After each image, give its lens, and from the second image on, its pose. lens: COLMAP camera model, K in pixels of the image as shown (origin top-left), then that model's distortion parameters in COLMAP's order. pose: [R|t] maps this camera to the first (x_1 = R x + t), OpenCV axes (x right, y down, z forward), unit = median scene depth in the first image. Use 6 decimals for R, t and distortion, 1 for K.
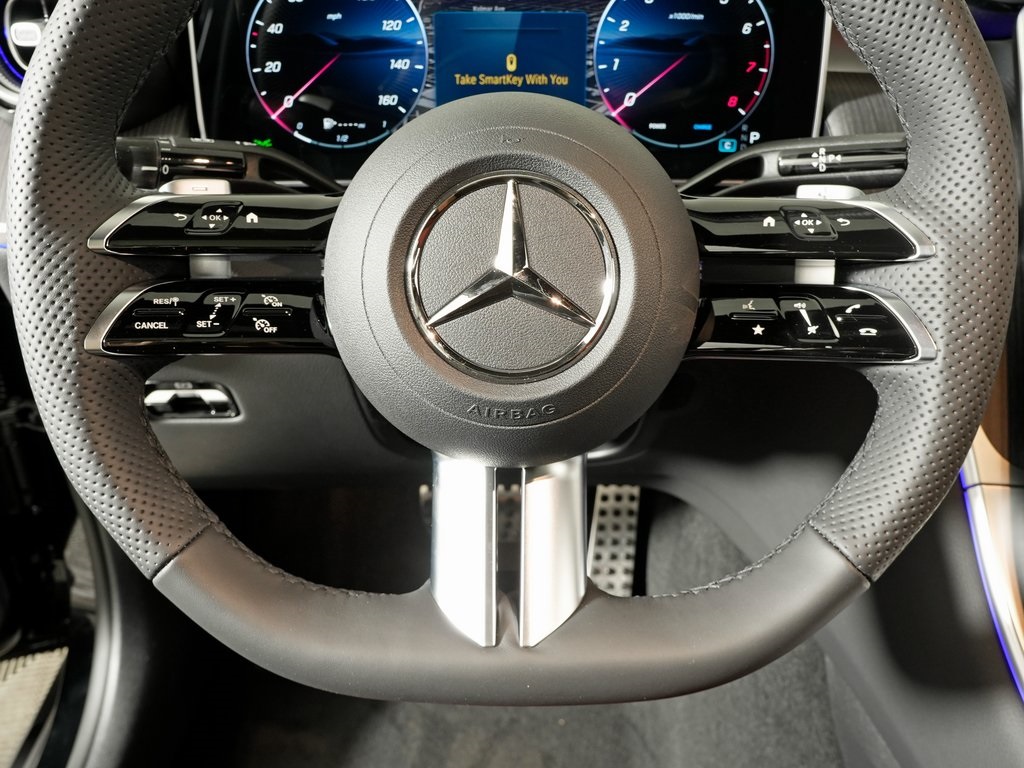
lens RADIAL K [[904.6, 0, 508.9], [0, 904.6, 385.1], [0, 0, 1]] dist [-0.137176, 0.023949]
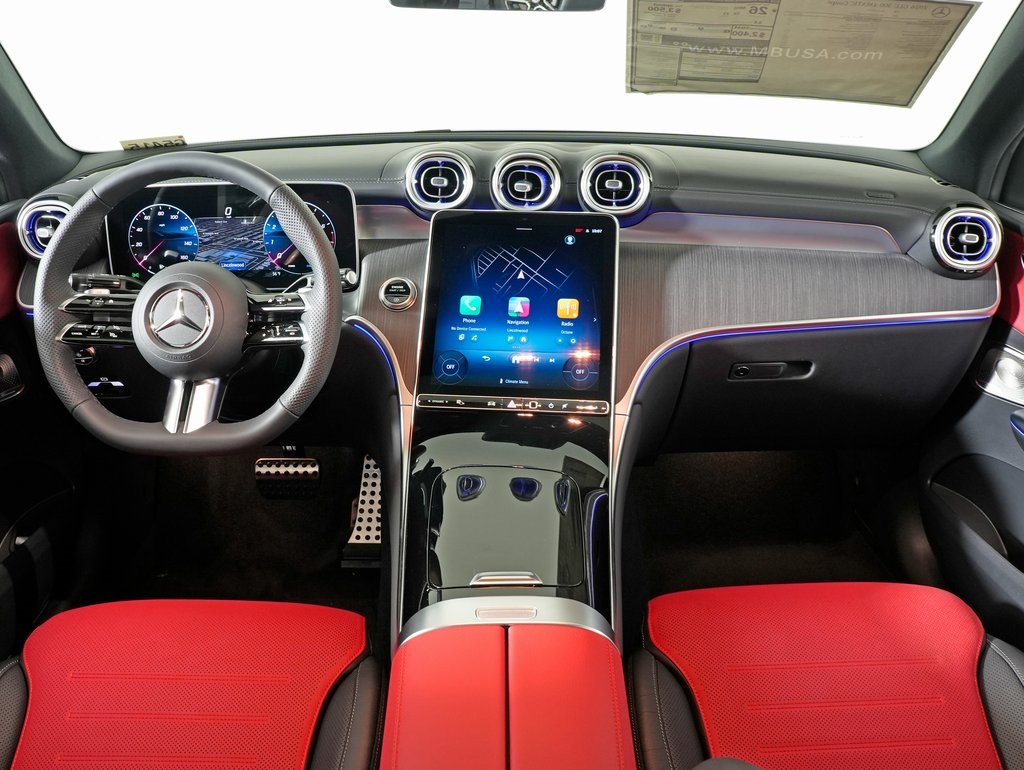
lens RADIAL K [[904.6, 0, 511.4], [0, 904.6, 377.3], [0, 0, 1]] dist [-0.137176, 0.023949]
pose [[0.999996, -0.002961, -0.000321, 1.055613], [0.002896, 0.991792, -0.127832, 0.449253], [0.000697, 0.127831, 0.991796, -1.915051]]
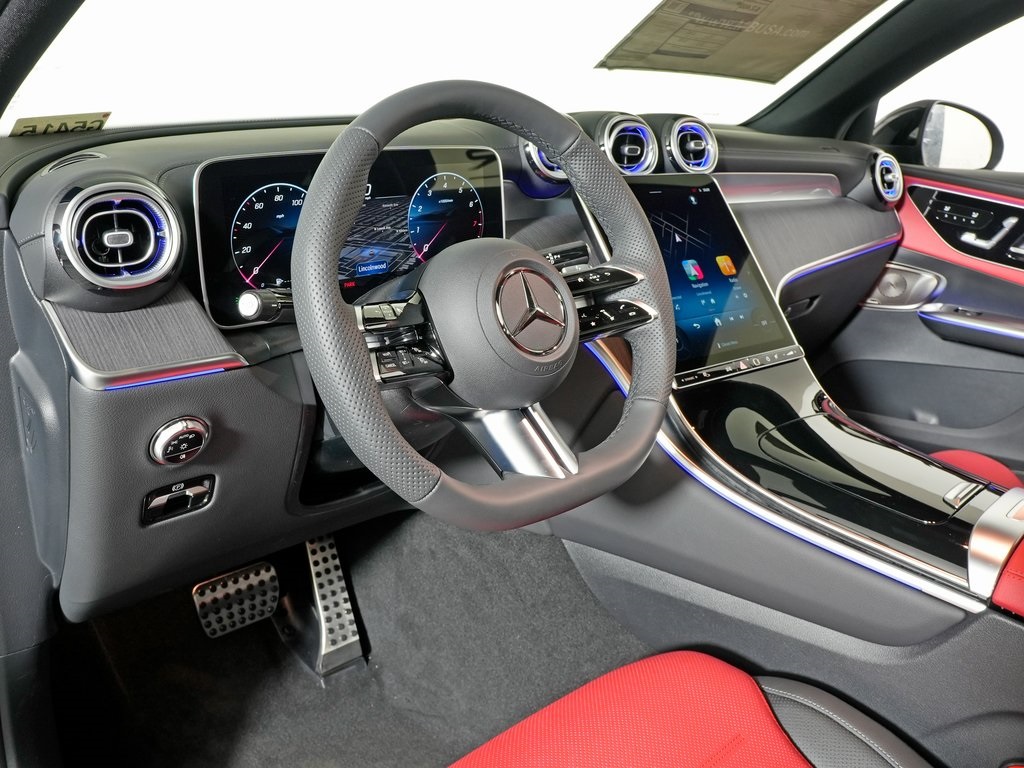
lens RADIAL K [[904.6, 0, 511.7], [0, 904.6, 392.1], [0, 0, 1]] dist [-0.137176, 0.023949]
pose [[0.728420, -0.202438, 0.654540, -1.359997], [0.318263, 0.945999, -0.061605, 0.173579], [-0.606723, 0.253190, 0.753513, -0.571567]]
